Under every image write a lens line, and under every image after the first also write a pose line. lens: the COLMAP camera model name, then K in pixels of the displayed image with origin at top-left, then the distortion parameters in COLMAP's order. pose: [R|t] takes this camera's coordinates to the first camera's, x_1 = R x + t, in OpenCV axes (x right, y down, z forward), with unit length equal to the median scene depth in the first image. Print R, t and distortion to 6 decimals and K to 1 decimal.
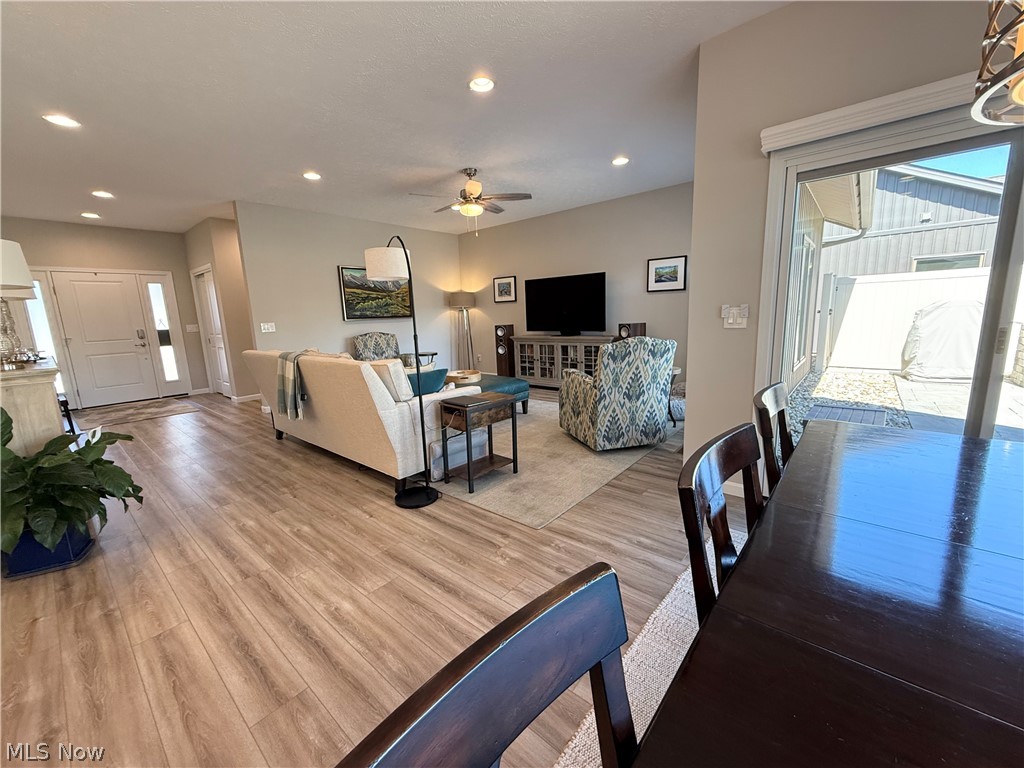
lens RADIAL K [[408.4, 0, 510.3], [0, 408.4, 384.5], [0, 0, 1]] dist [-0.001268, 0.000908]
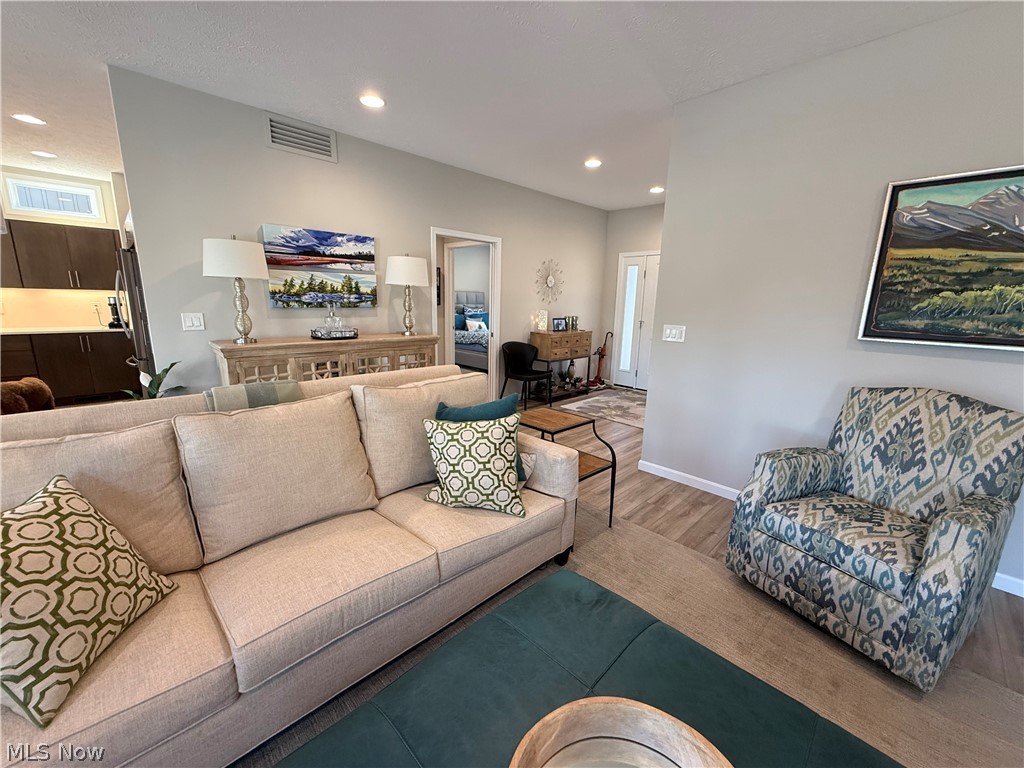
lens RADIAL K [[408.4, 0, 510.3], [0, 408.4, 384.5], [0, 0, 1]] dist [-0.001268, 0.000908]
pose [[-0.090532, 0.239423, -0.966685, -0.013028], [-0.194114, 0.947812, 0.252928, -0.142962], [0.976793, 0.210545, -0.039332, 0.682809]]
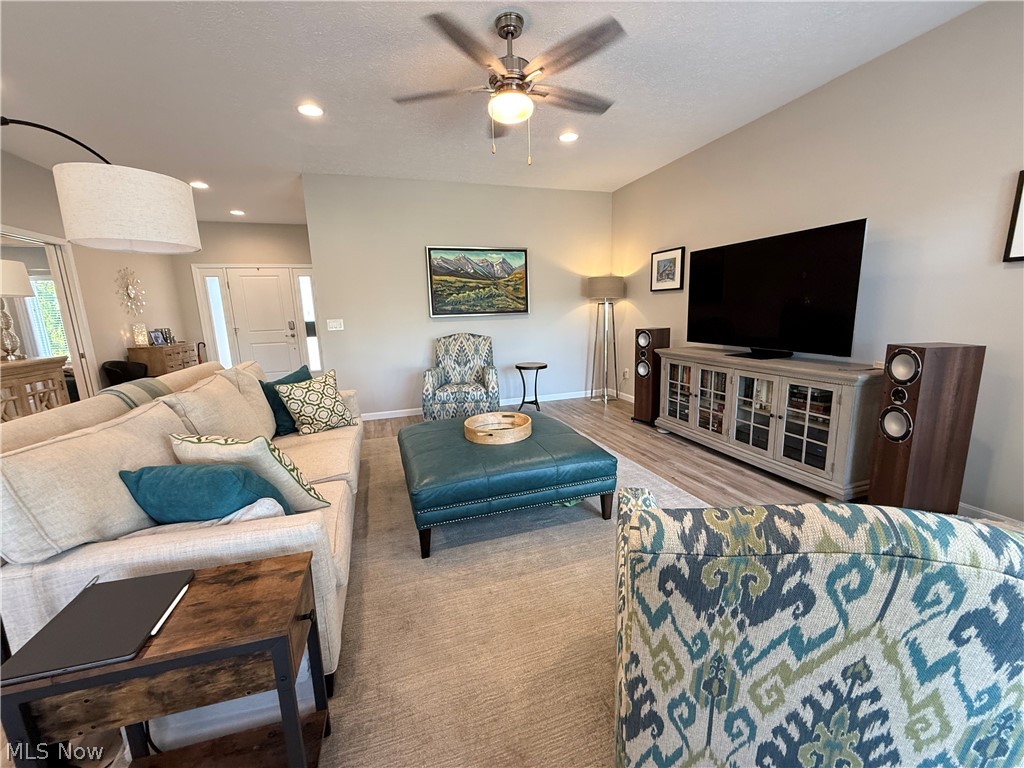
lens RADIAL K [[408.4, 0, 510.3], [0, 408.4, 384.5], [0, 0, 1]] dist [-0.001268, 0.000908]
pose [[0.854871, 0.106450, -0.507803, 0.129274], [-0.091531, 0.994318, 0.054347, -0.080523], [0.510703, 0.000020, 0.859757, 0.385041]]
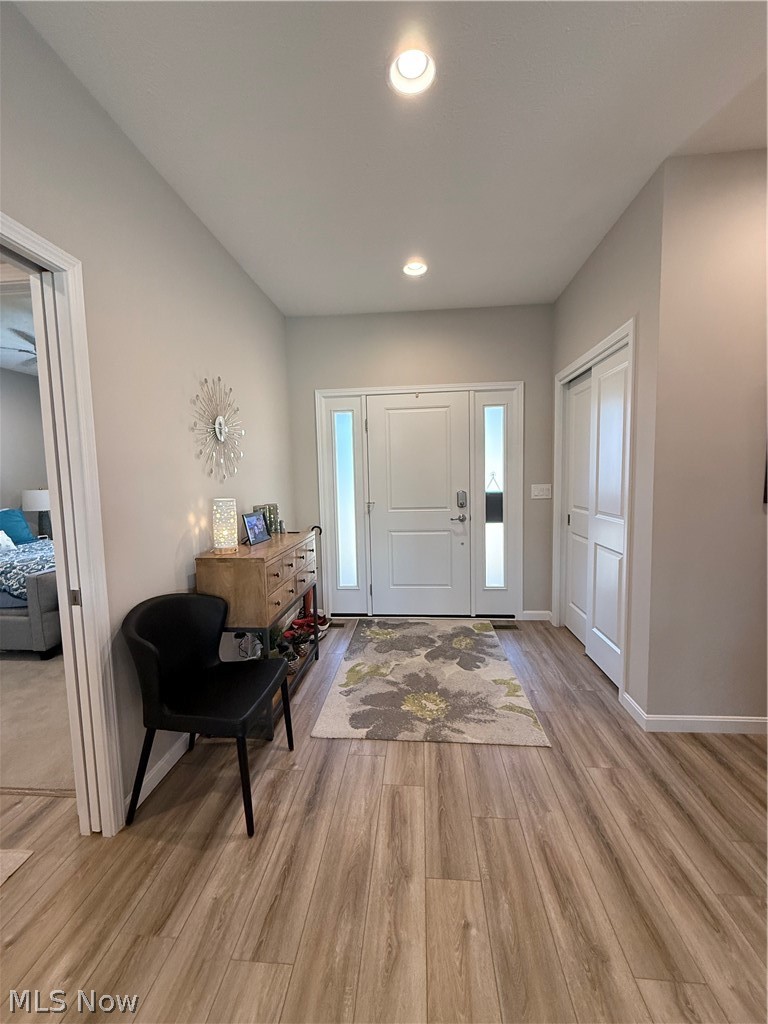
lens RADIAL K [[408.4, 0, 383.5], [0, 408.4, 509.3], [0, 0, 1]] dist [-0.001268, 0.000908]
pose [[0.581409, 0.092868, -0.808294, -0.521975], [-0.141147, 0.989913, 0.012208, -0.102248], [0.801275, 0.106990, 0.588653, 0.595867]]
